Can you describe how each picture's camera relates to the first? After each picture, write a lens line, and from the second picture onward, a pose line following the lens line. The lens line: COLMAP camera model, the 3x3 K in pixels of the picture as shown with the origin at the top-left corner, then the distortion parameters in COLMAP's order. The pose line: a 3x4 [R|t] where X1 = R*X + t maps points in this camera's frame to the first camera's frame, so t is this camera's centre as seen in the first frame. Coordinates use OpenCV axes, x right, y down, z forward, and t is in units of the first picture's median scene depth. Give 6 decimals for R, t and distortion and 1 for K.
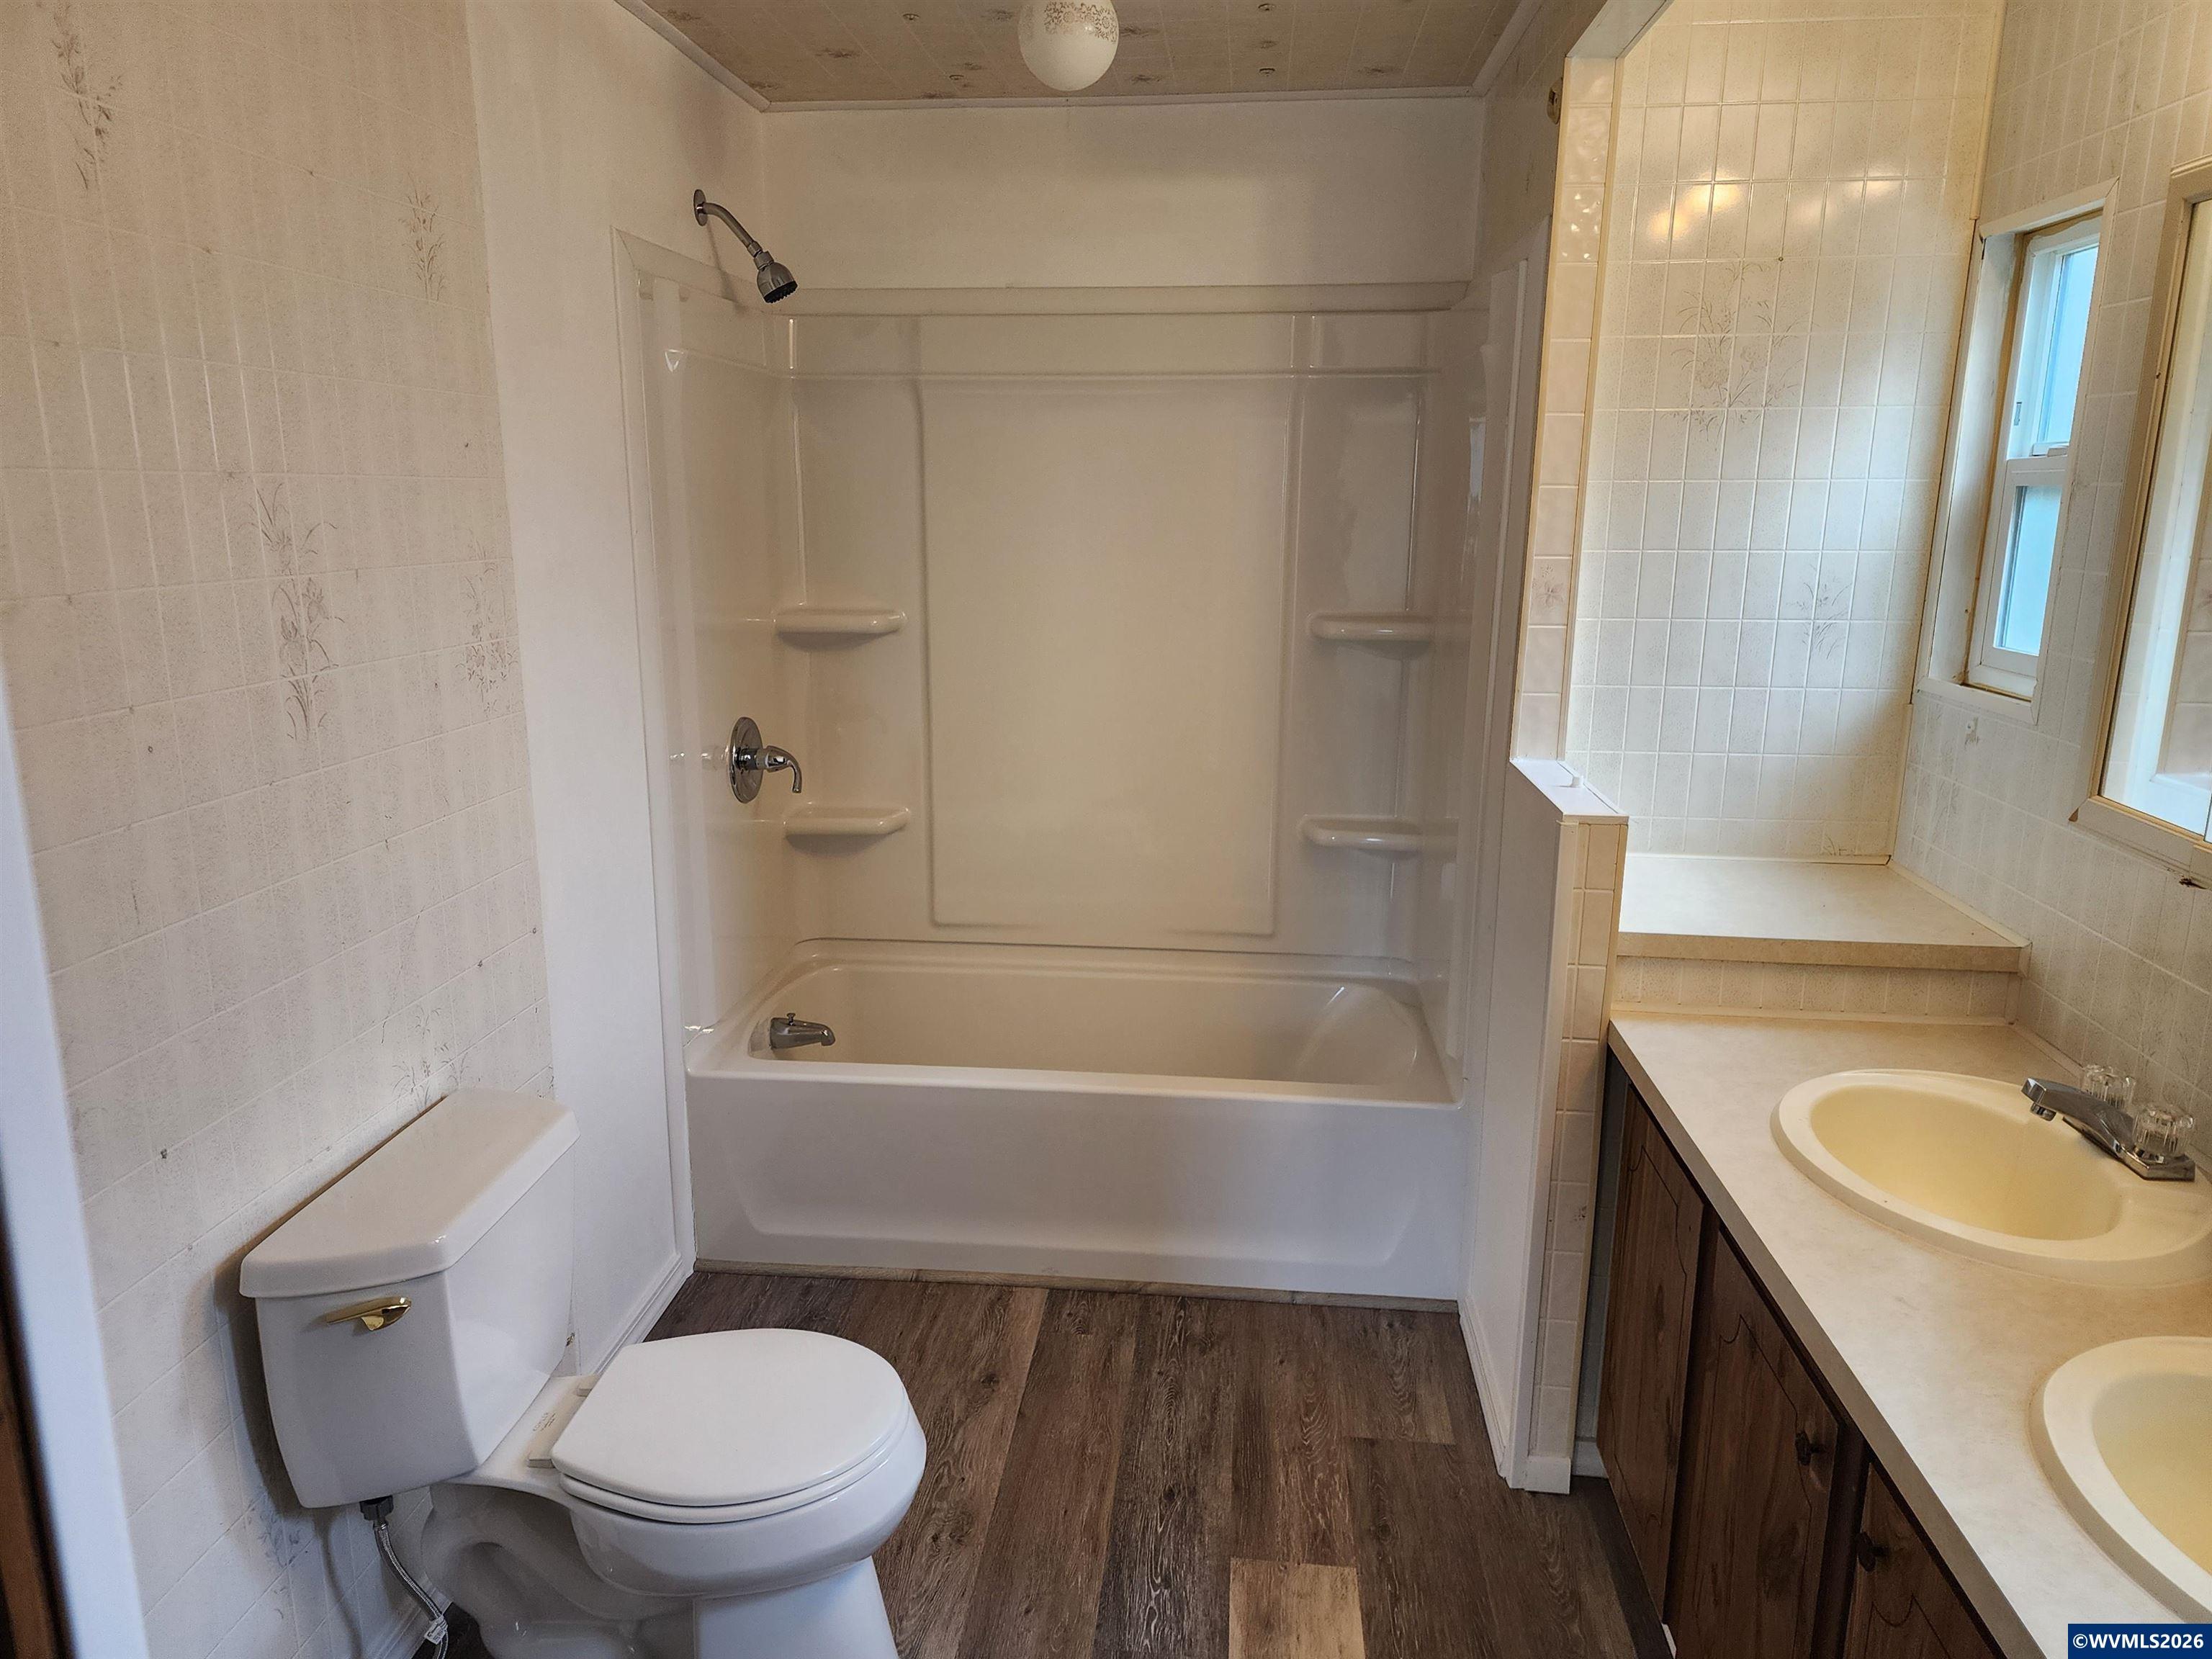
lens RADIAL K [[1487.6, 0, 1106.0], [0, 1487.6, 829.5], [0, 0, 1]] dist [0.071270, -0.068931]
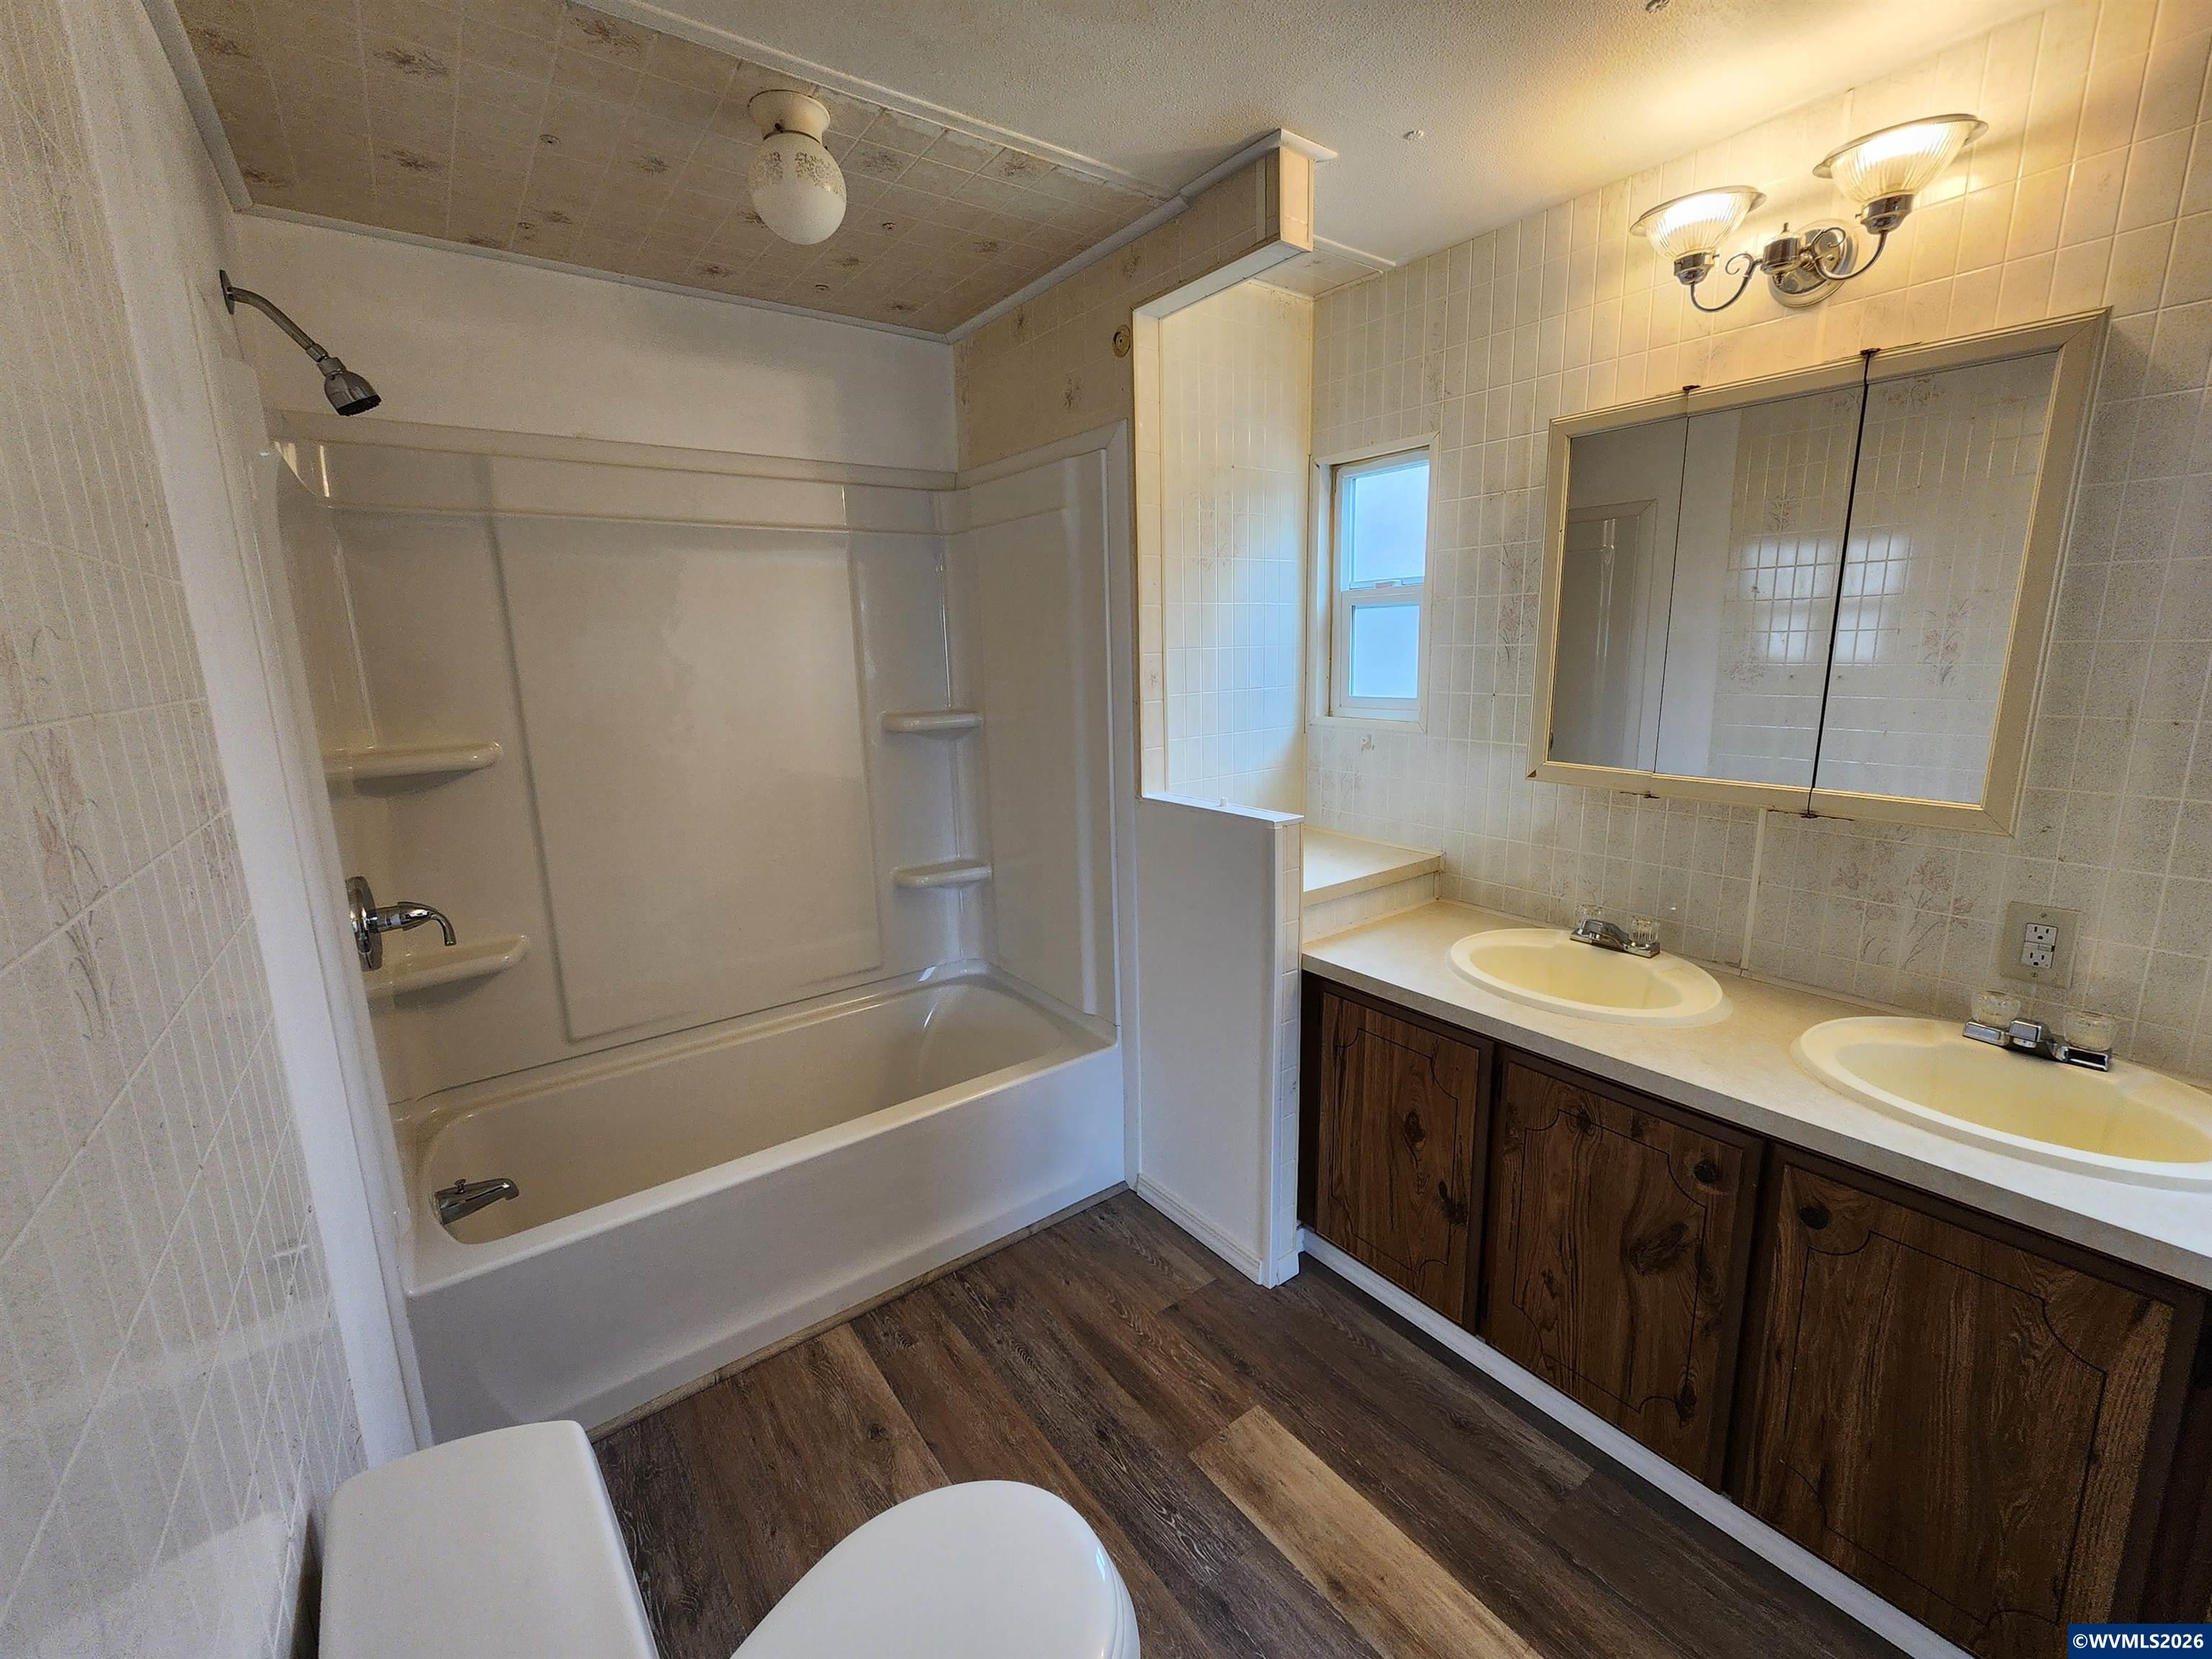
lens RADIAL K [[912.7, 0, 1111.2], [0, 912.7, 816.6], [0, 0, 1]] dist [0.001975, 0.000454]
pose [[0.738001, -0.151657, 0.657537, -0.309328], [0.178428, 0.983593, 0.026596, -0.052768], [-0.650782, 0.097695, 0.752953, 0.346482]]
